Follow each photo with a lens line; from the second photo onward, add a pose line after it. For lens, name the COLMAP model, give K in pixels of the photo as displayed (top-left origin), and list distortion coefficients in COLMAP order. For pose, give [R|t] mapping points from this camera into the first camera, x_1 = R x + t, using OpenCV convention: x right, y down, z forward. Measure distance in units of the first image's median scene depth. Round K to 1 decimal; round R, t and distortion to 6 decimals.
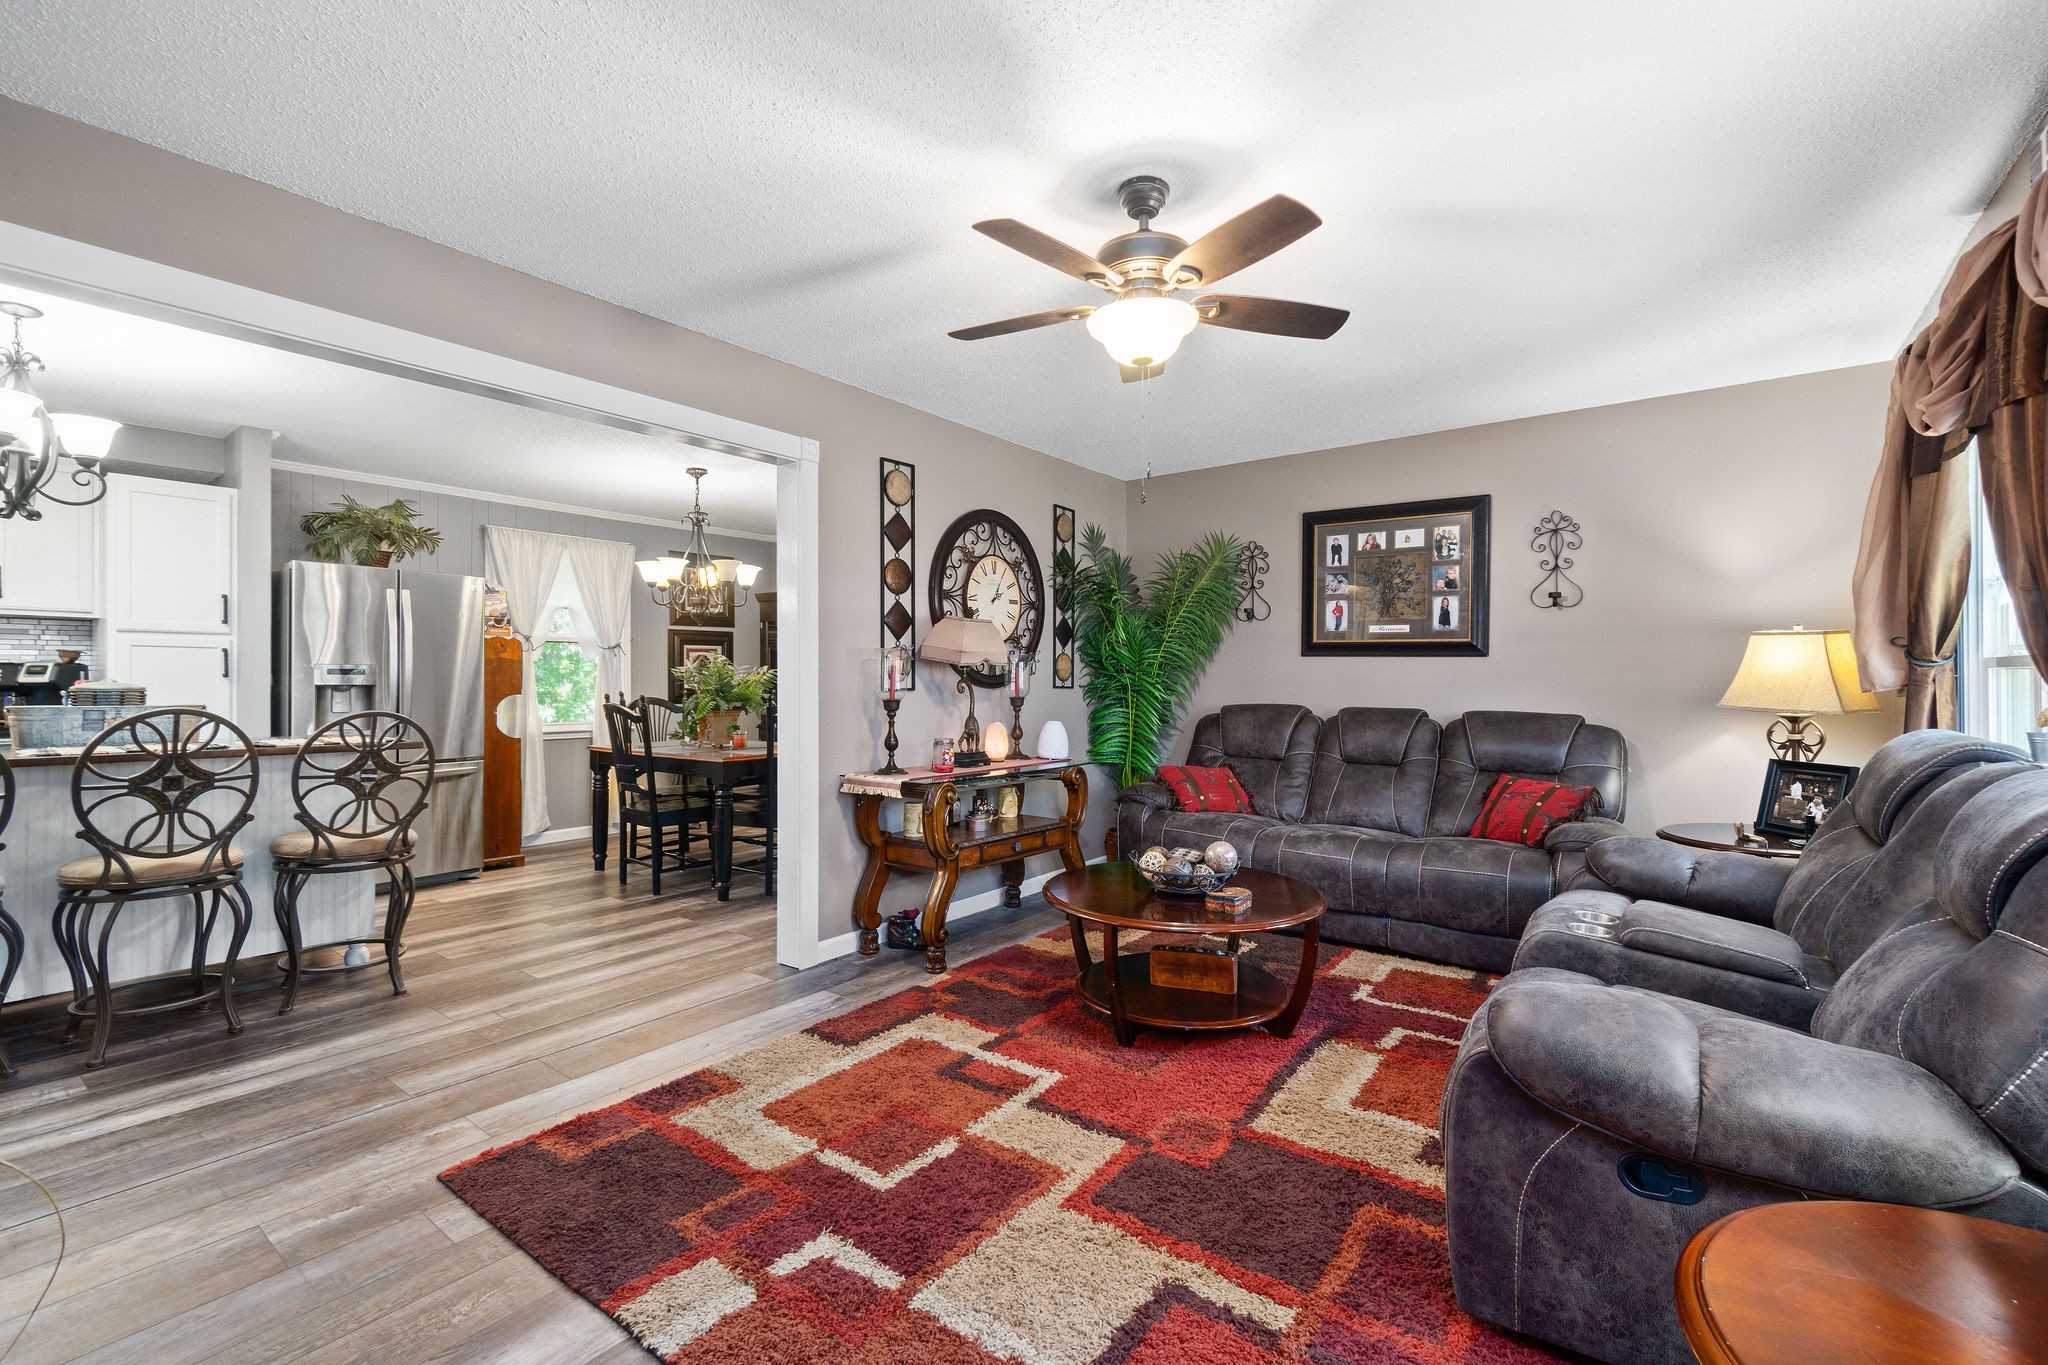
lens RADIAL K [[881.1, 0, 1021.8], [0, 881.1, 678.5], [0, 0, 1]] dist [0.000041, -0.000015]
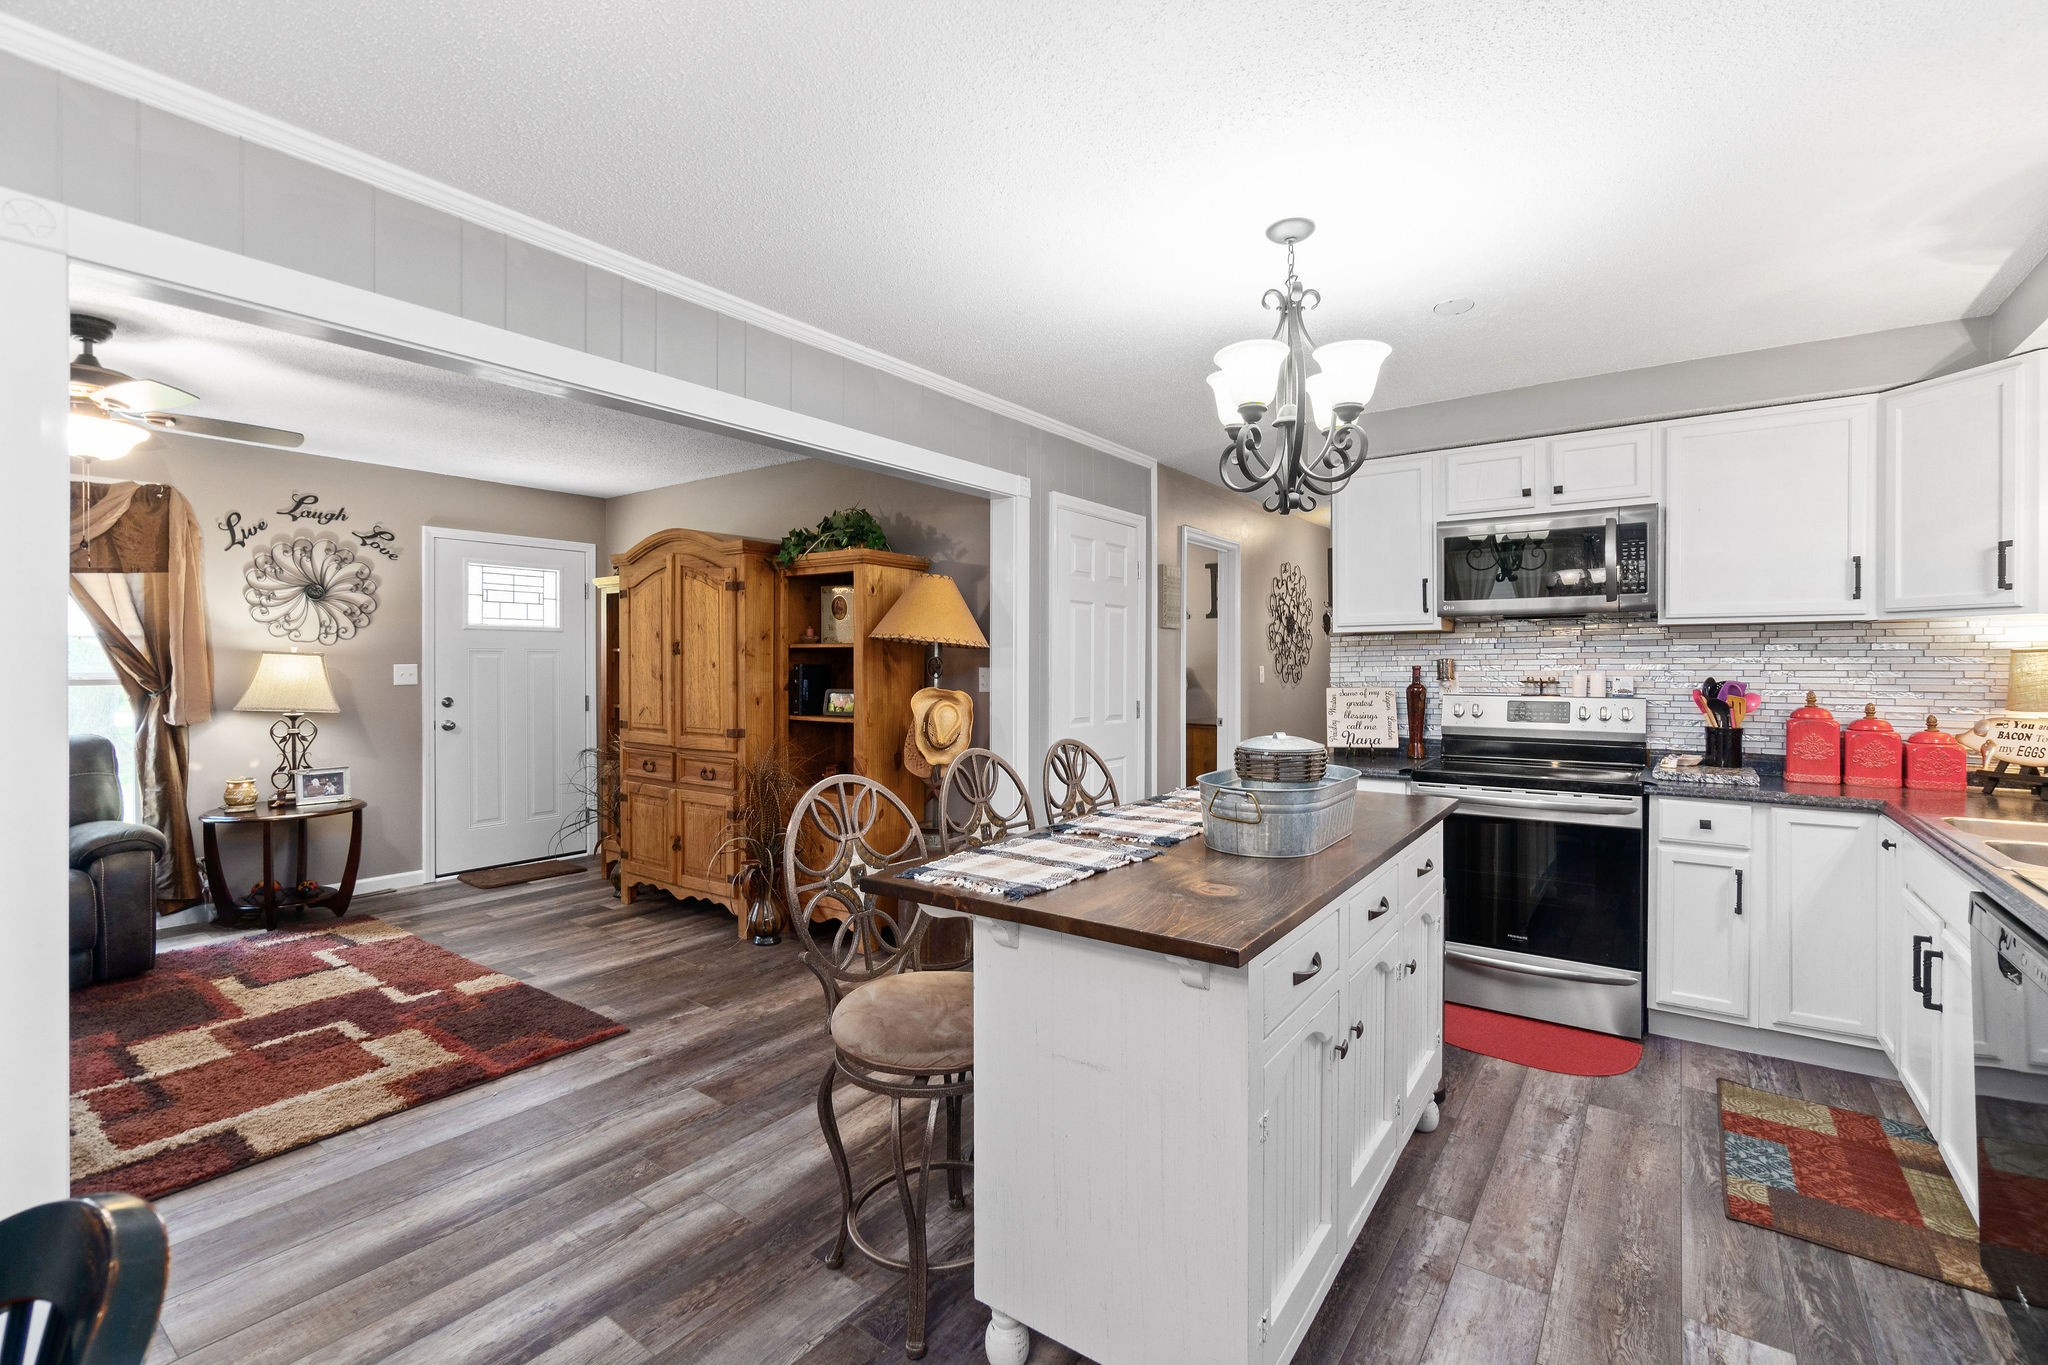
lens RADIAL K [[901.5, 0, 1019.6], [0, 901.5, 670.2], [0, 0, 1]] dist [-0.001622, 0.000150]
pose [[-0.999835, -0.006074, -0.017096, -0.760101], [-0.006230, 0.999940, 0.009063, -0.044725], [0.017040, 0.009168, -0.999813, 1.490826]]
